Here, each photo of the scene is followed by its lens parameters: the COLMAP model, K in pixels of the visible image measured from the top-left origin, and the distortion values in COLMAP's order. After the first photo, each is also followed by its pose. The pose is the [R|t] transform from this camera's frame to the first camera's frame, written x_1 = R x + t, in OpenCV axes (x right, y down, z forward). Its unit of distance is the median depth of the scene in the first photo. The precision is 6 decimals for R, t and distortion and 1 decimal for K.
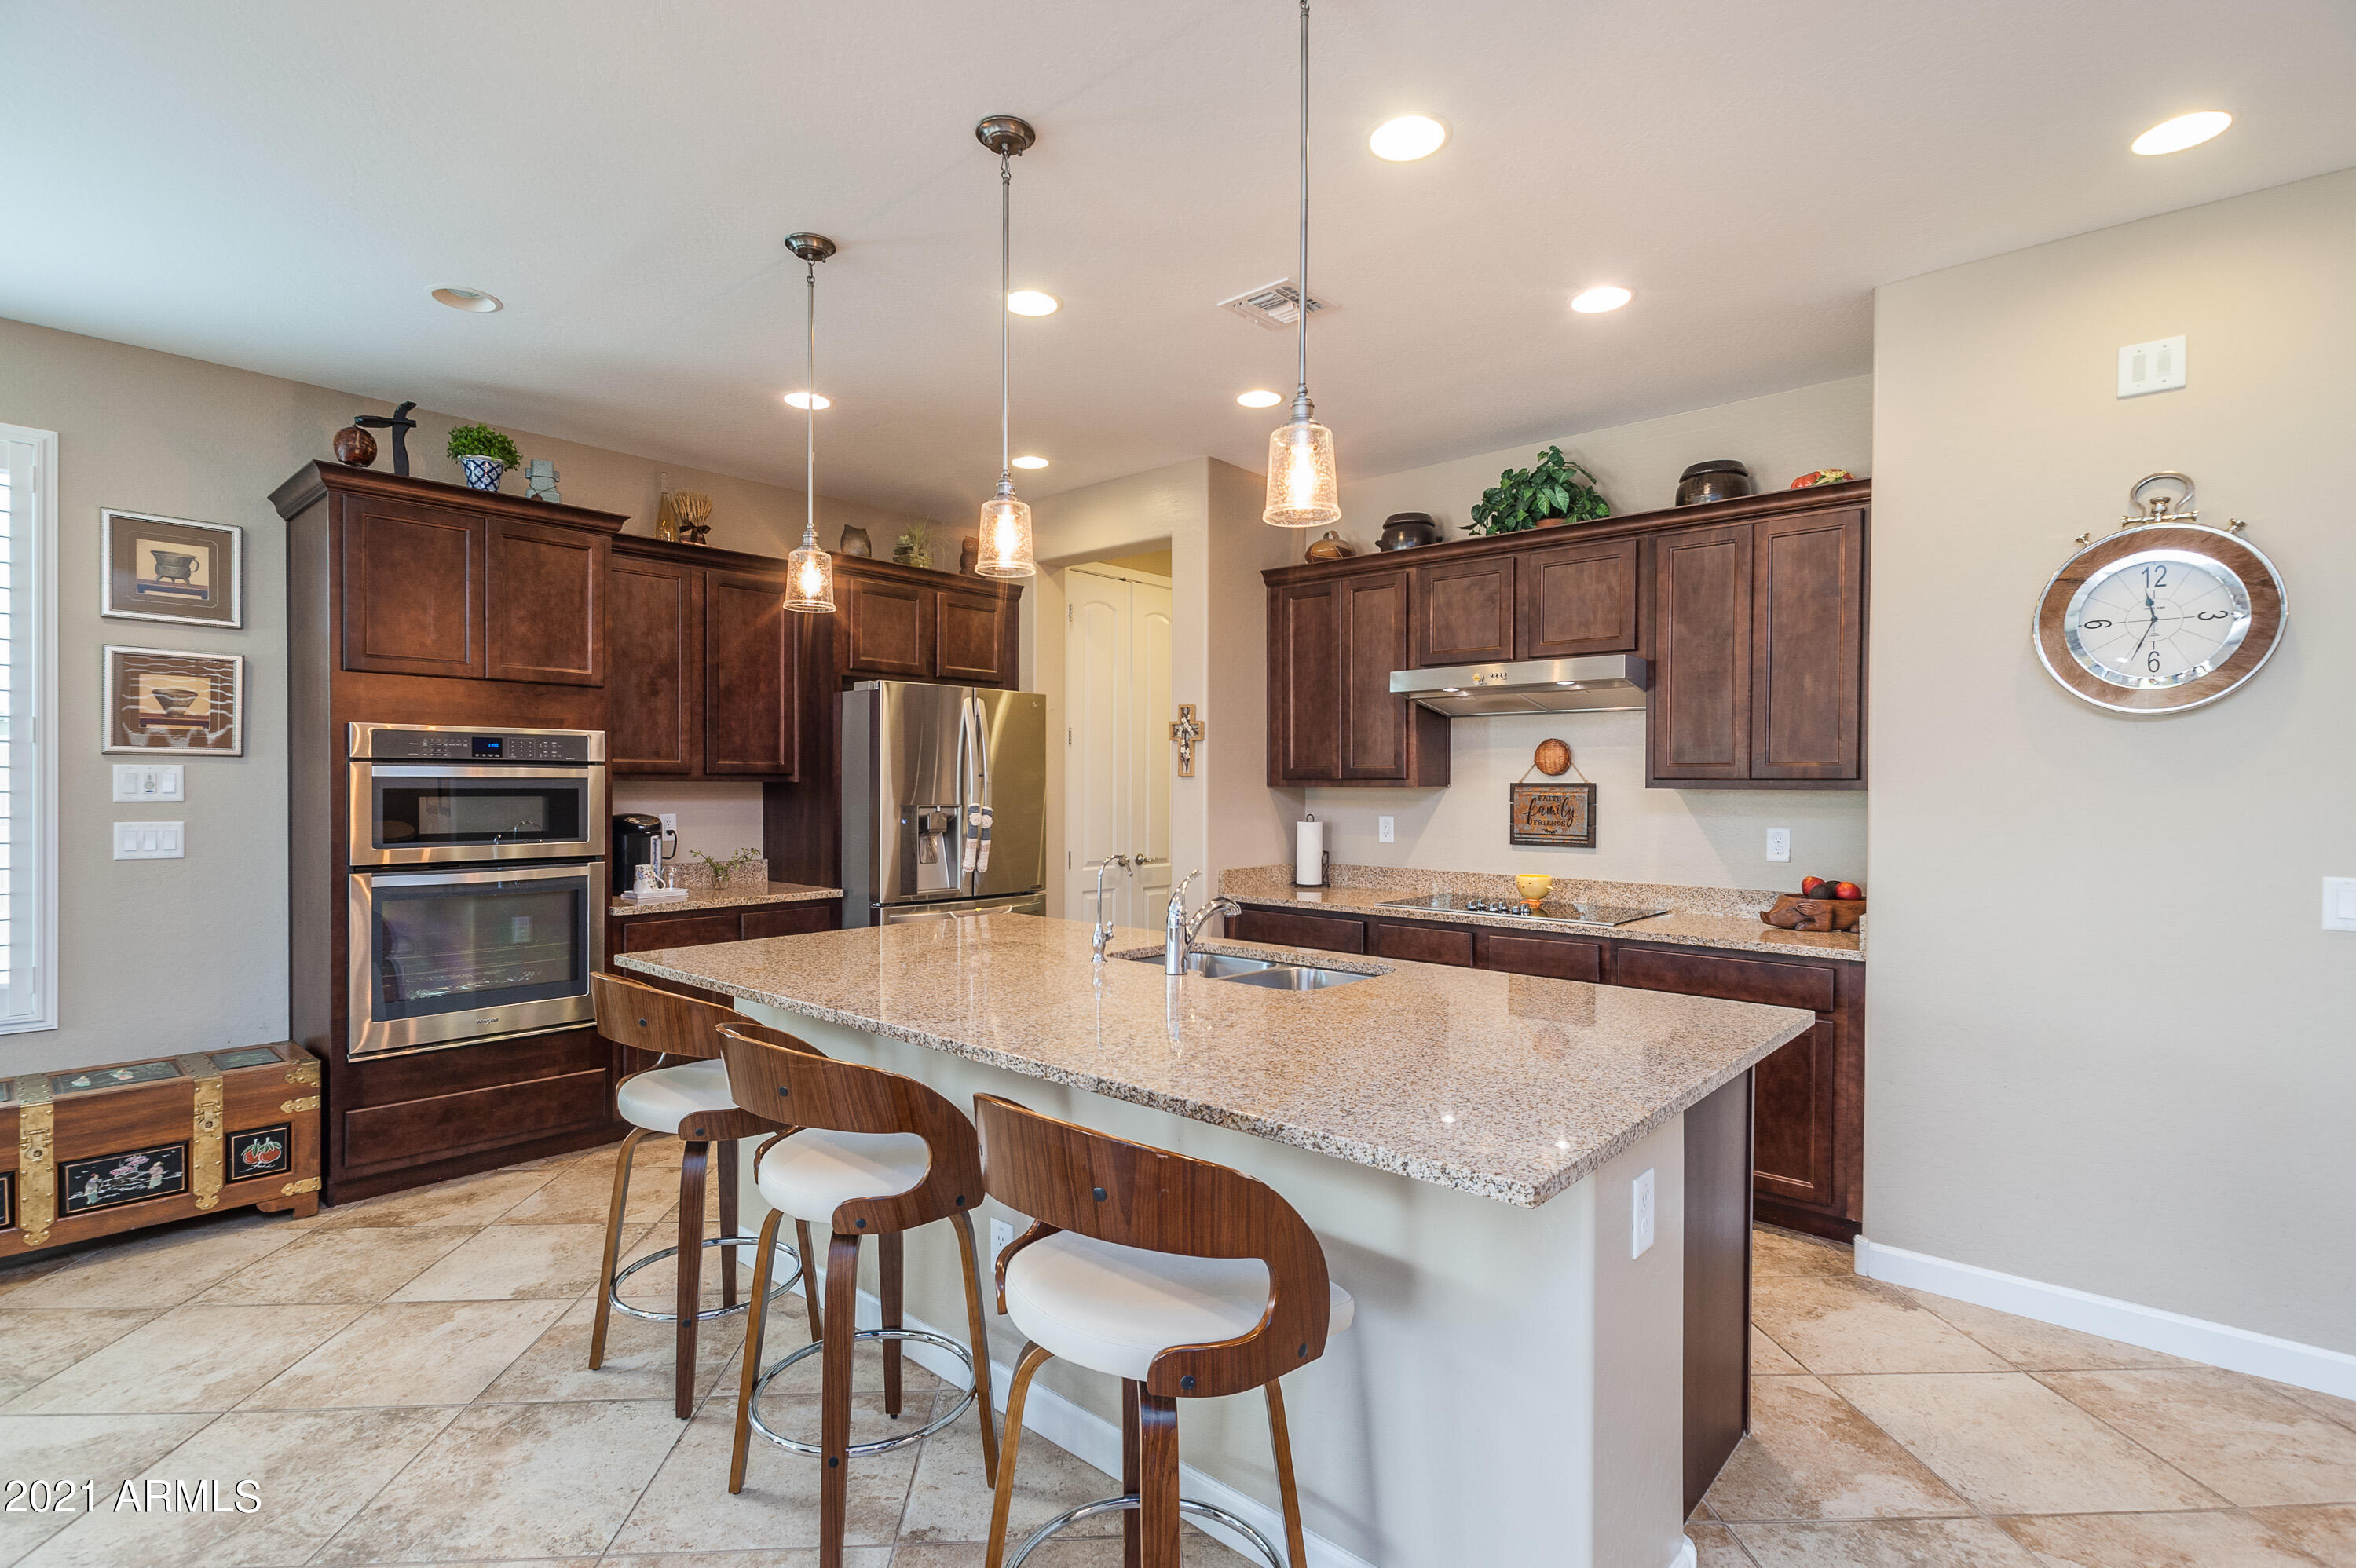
lens RADIAL K [[1143.8, 0, 1061.6], [0, 1143.8, 796.0], [0, 0, 1]] dist [-0.002072, 0.002018]
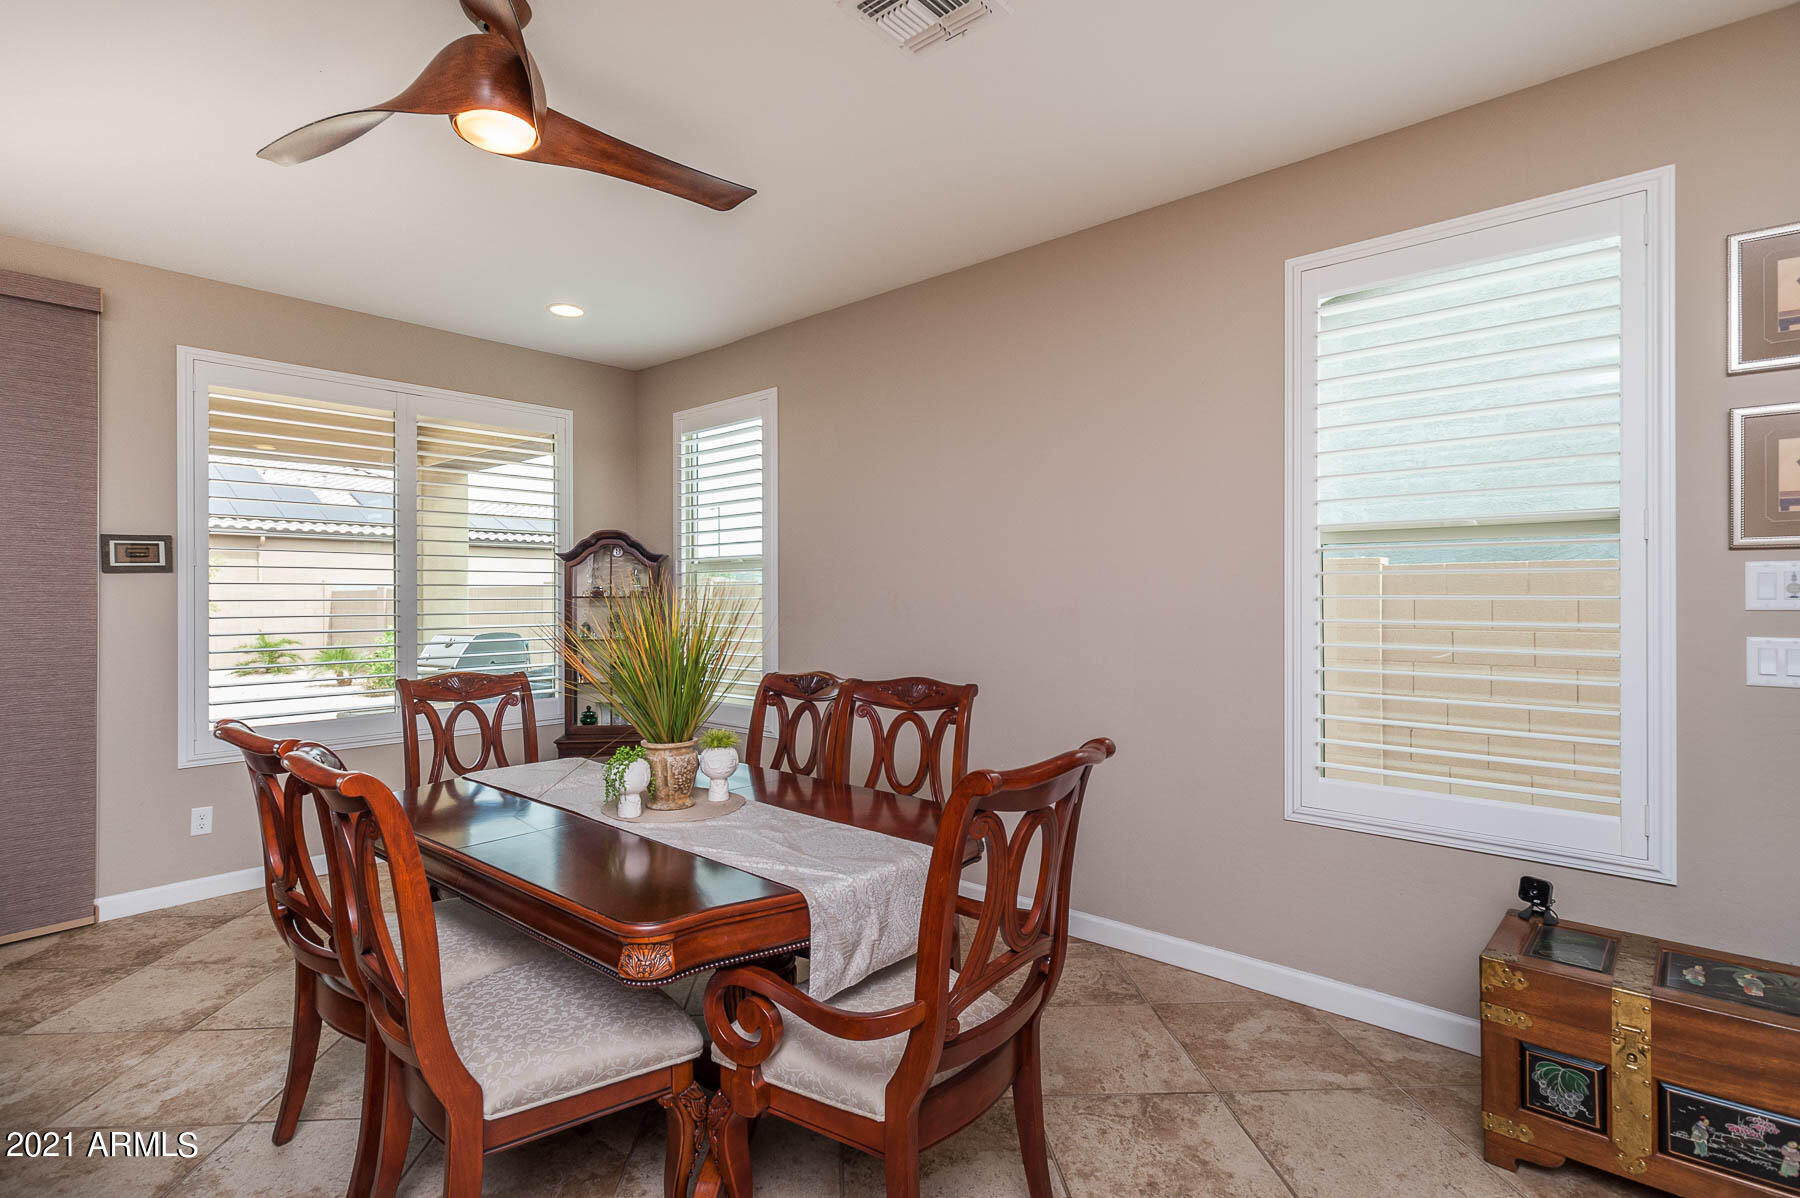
lens RADIAL K [[874.0, 0, 978.6], [0, 874.0, 593.5], [0, 0, 1]] dist [-0.002072, 0.002018]
pose [[0.090564, -0.016966, -0.995746, -0.261891], [-0.006821, 0.999821, -0.017656, 0.006904], [0.995867, 0.008391, 0.090432, 0.390577]]
